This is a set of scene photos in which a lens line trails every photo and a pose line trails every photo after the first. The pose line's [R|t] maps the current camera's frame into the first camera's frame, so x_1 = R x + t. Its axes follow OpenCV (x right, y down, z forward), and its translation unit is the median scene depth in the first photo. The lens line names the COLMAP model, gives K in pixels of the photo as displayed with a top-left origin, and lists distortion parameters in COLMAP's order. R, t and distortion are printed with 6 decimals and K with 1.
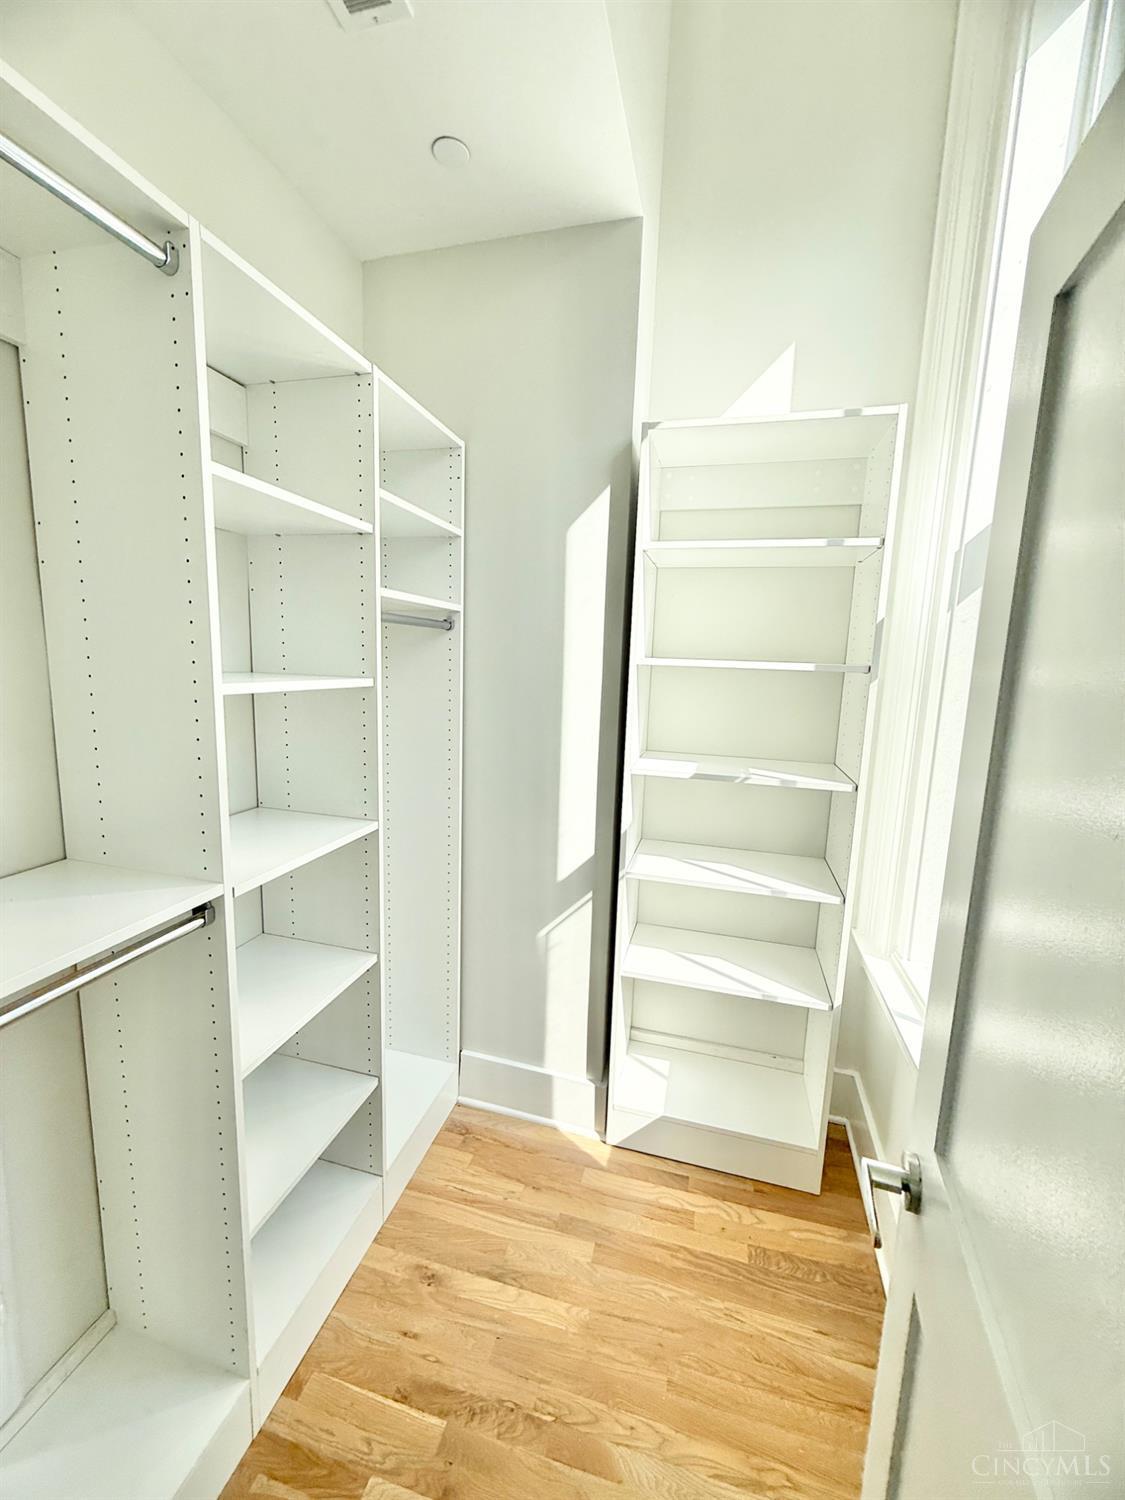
lens RADIAL K [[597.4, 0, 562.0], [0, 597.4, 747.0], [0, 0, 1]] dist [0.000234, -0.000343]
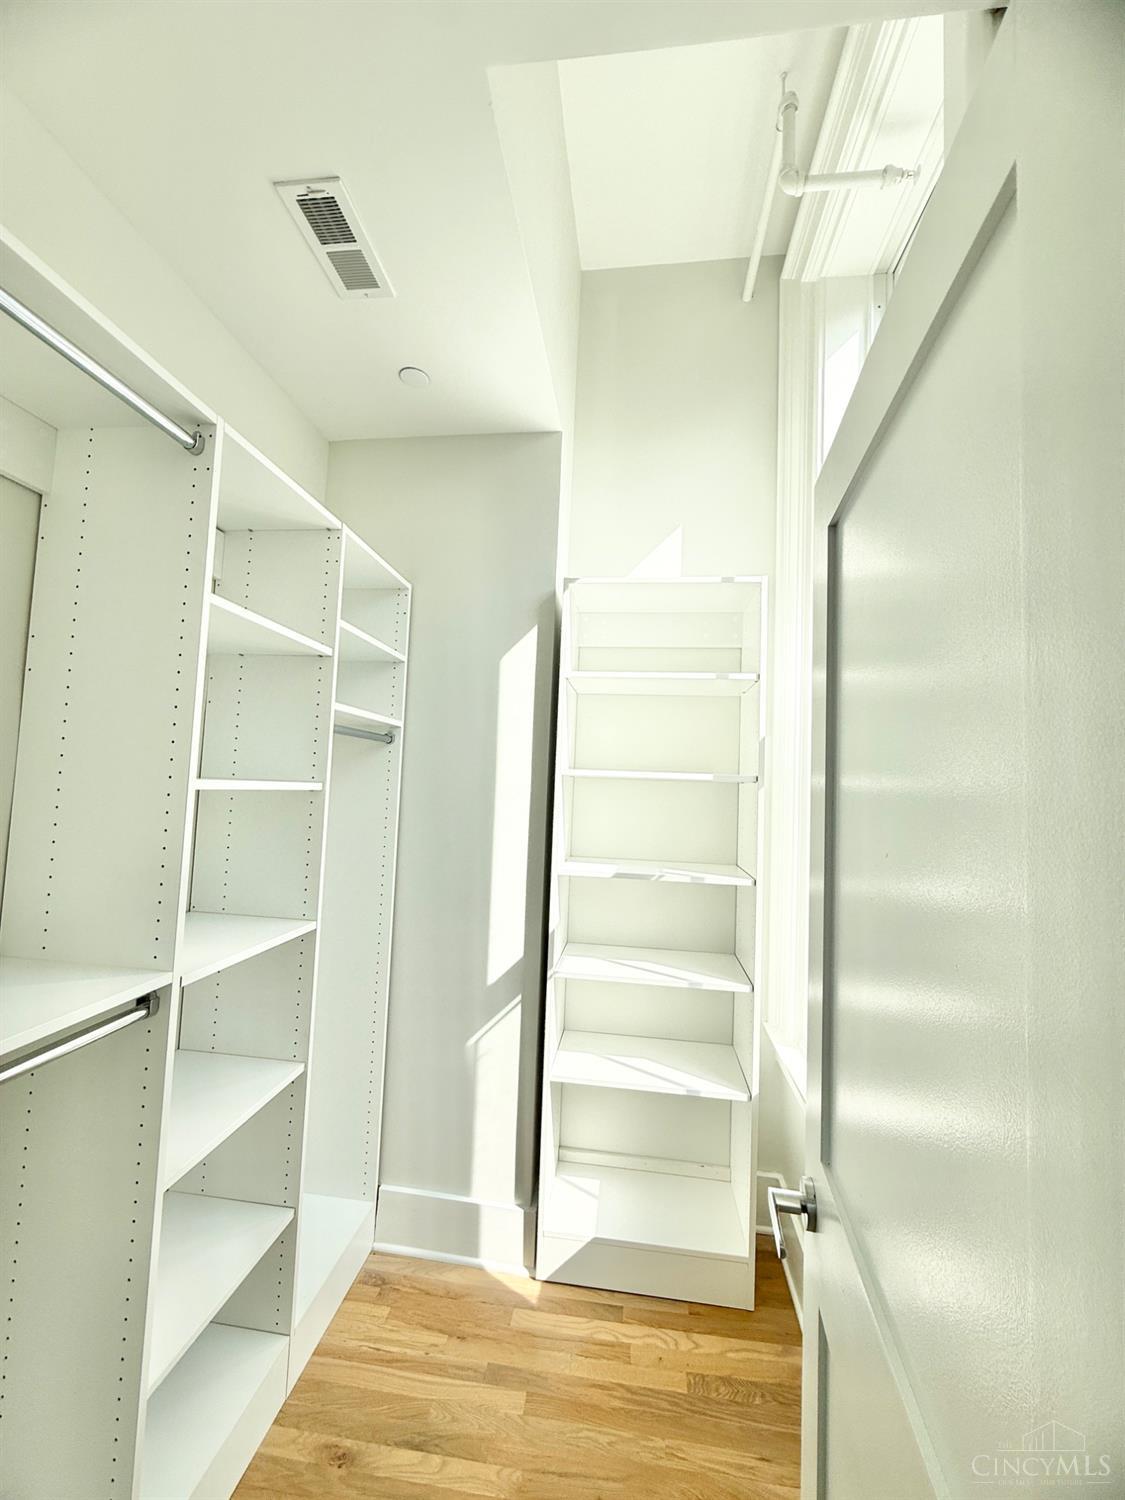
lens RADIAL K [[597.4, 0, 562.0], [0, 597.4, 747.0], [0, 0, 1]] dist [0.000234, -0.000343]
pose [[0.990744, 0.013553, 0.135066, -0.028556], [0.014701, 0.978439, -0.206012, 0.044678], [-0.134946, 0.206091, 0.969183, -0.106719]]
